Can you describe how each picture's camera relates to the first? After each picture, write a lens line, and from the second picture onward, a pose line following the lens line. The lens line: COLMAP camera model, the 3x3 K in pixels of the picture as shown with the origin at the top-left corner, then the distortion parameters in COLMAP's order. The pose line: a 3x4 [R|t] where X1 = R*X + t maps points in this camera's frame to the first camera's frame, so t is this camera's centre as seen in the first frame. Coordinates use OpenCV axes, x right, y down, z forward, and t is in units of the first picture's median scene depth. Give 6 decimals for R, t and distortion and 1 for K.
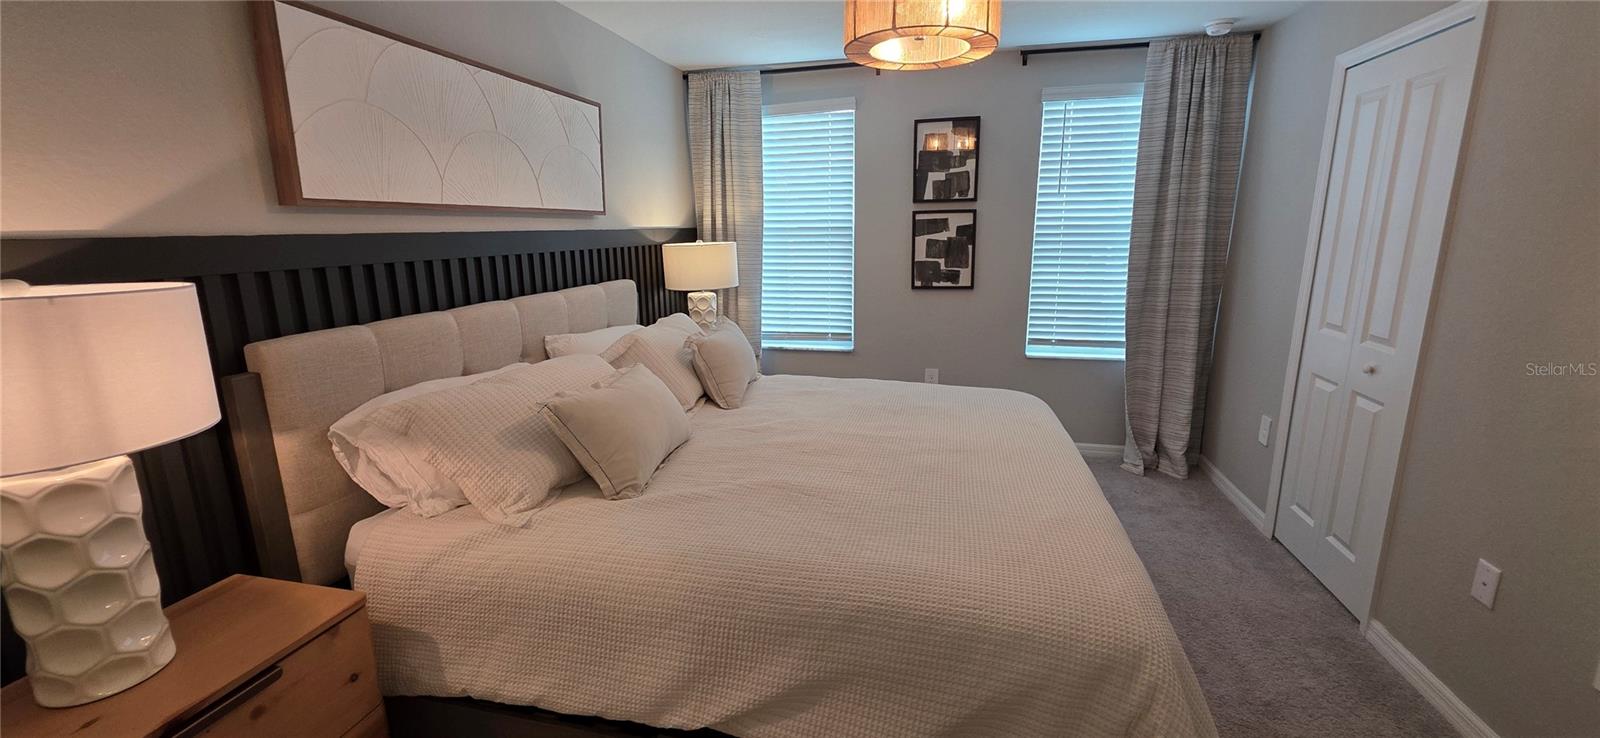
lens RADIAL K [[638.0, 0, 798.5], [0, 638.0, 364.8], [0, 0, 1]] dist [0.001277, -0.000547]
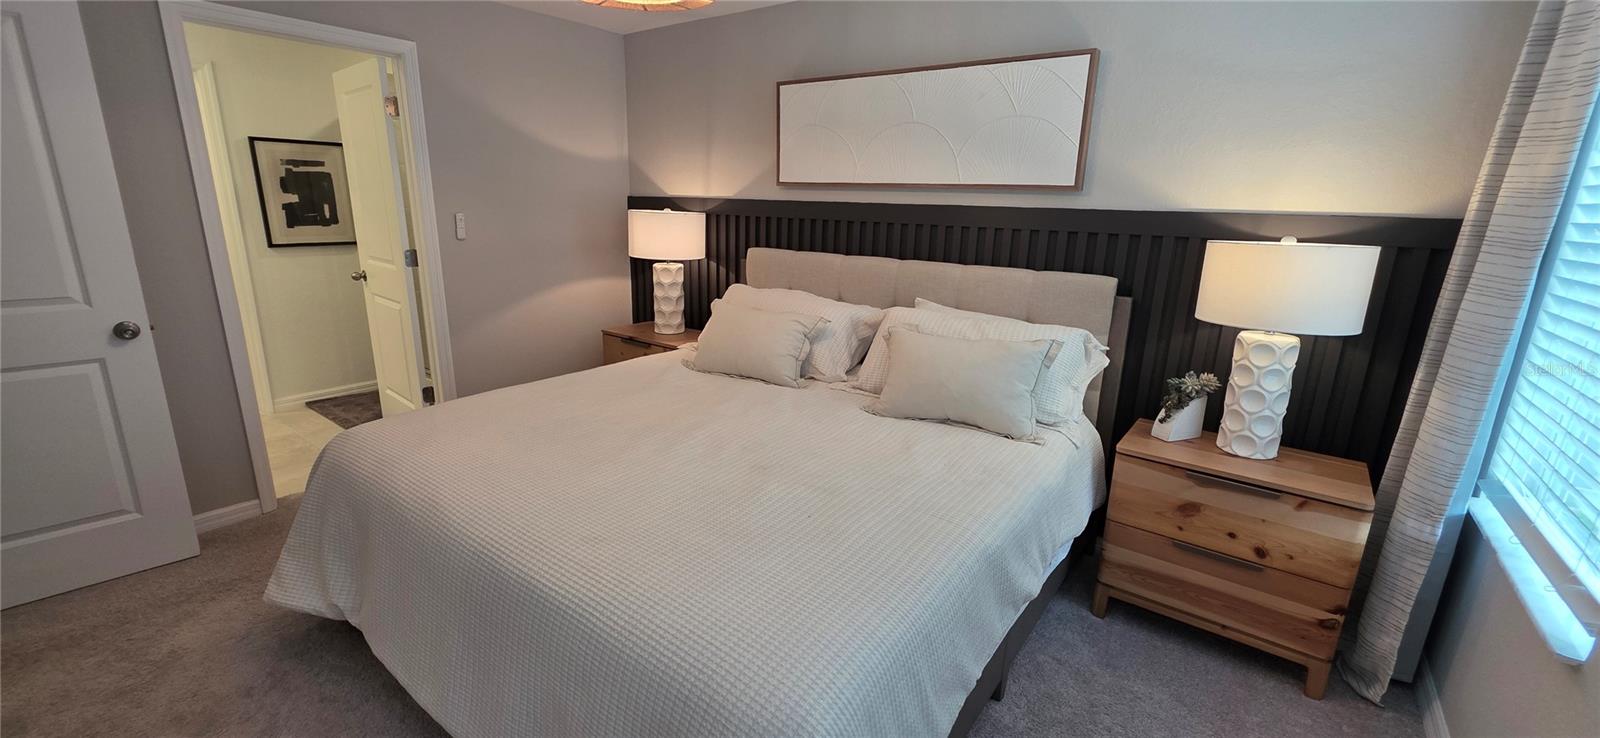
lens RADIAL K [[638.0, 0, 798.5], [0, 638.0, 364.8], [0, 0, 1]] dist [0.001277, -0.000547]
pose [[-0.384483, 0.237176, -0.892144, 0.954295], [-0.214567, 0.917002, 0.336256, -0.364145], [0.897850, 0.320709, -0.301681, 1.579246]]
